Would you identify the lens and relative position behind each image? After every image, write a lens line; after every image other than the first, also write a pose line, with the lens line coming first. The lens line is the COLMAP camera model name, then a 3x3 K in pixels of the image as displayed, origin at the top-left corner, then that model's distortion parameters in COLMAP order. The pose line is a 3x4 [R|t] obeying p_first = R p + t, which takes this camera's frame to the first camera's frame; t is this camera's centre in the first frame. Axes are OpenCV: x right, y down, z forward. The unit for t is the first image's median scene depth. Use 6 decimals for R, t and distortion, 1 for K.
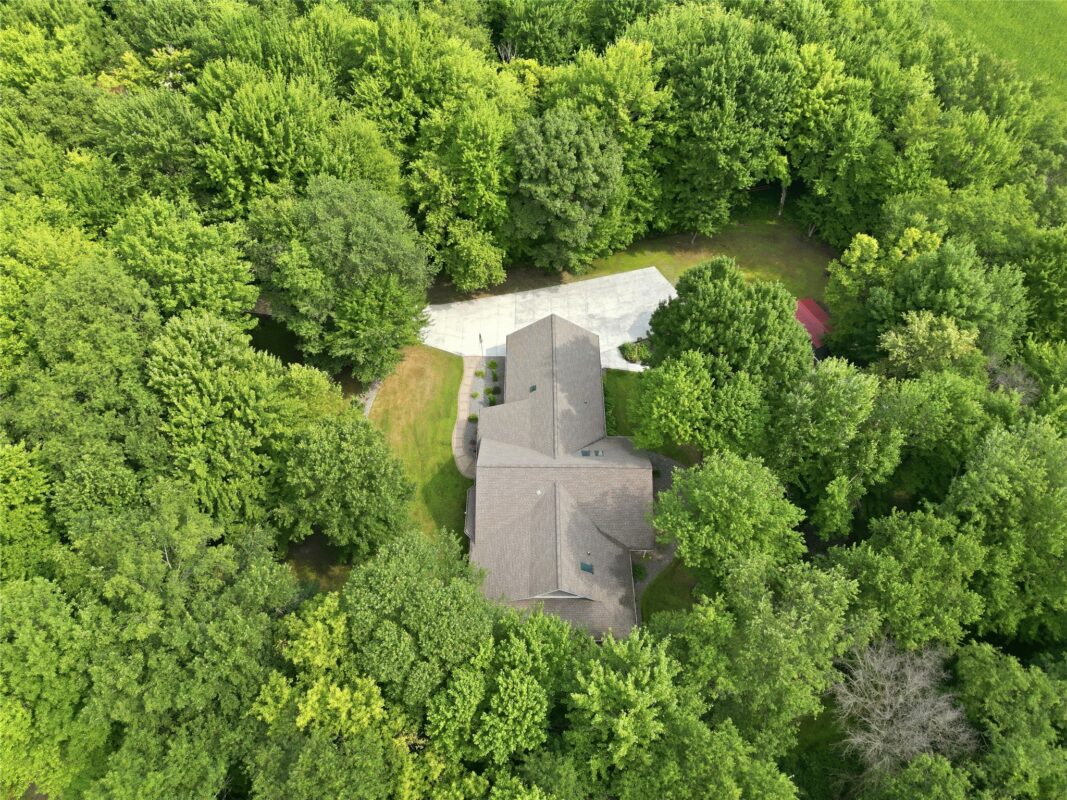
lens RADIAL K [[764.7, 0, 533.5], [0, 764.7, 400.0], [0, 0, 1]] dist [0.054045, -0.001186]
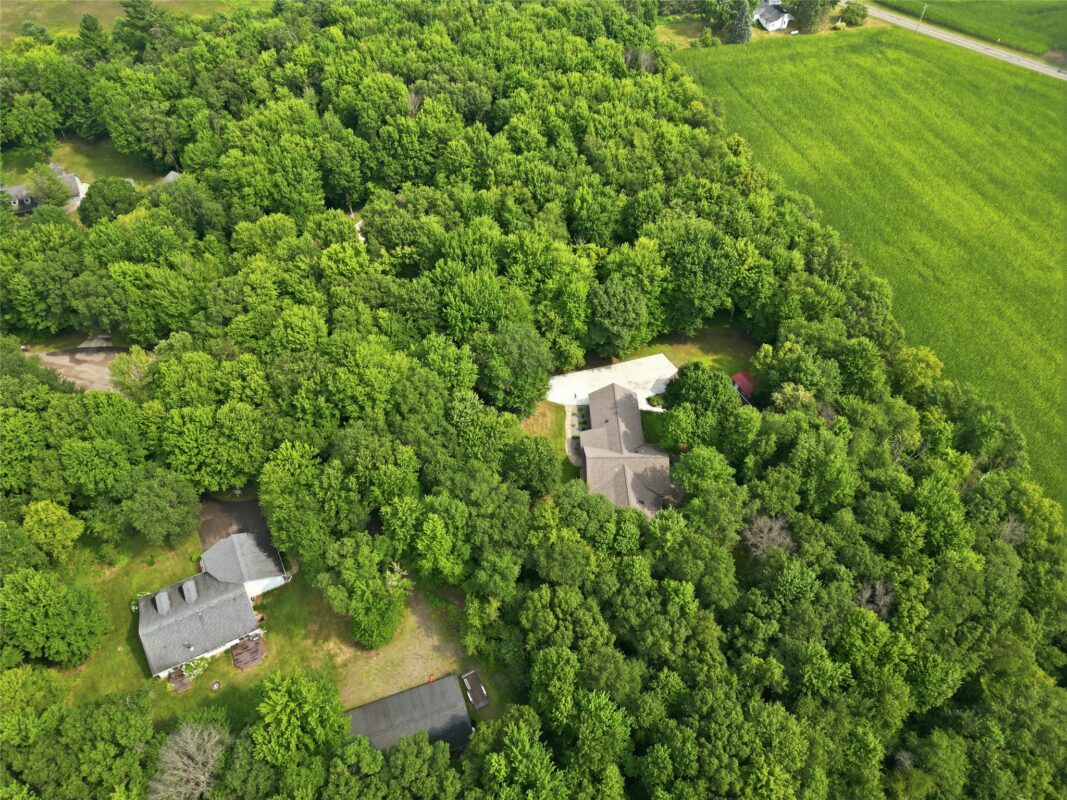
lens RADIAL K [[732.3, 0, 533.5], [0, 732.3, 400.0], [0, 0, 1]] dist [0.119059, -0.000164]
pose [[0.999732, -0.021618, 0.008338, -0.197895], [0.021981, 0.998689, -0.046224, 0.013836], [-0.007327, 0.046395, 0.998896, -0.885890]]
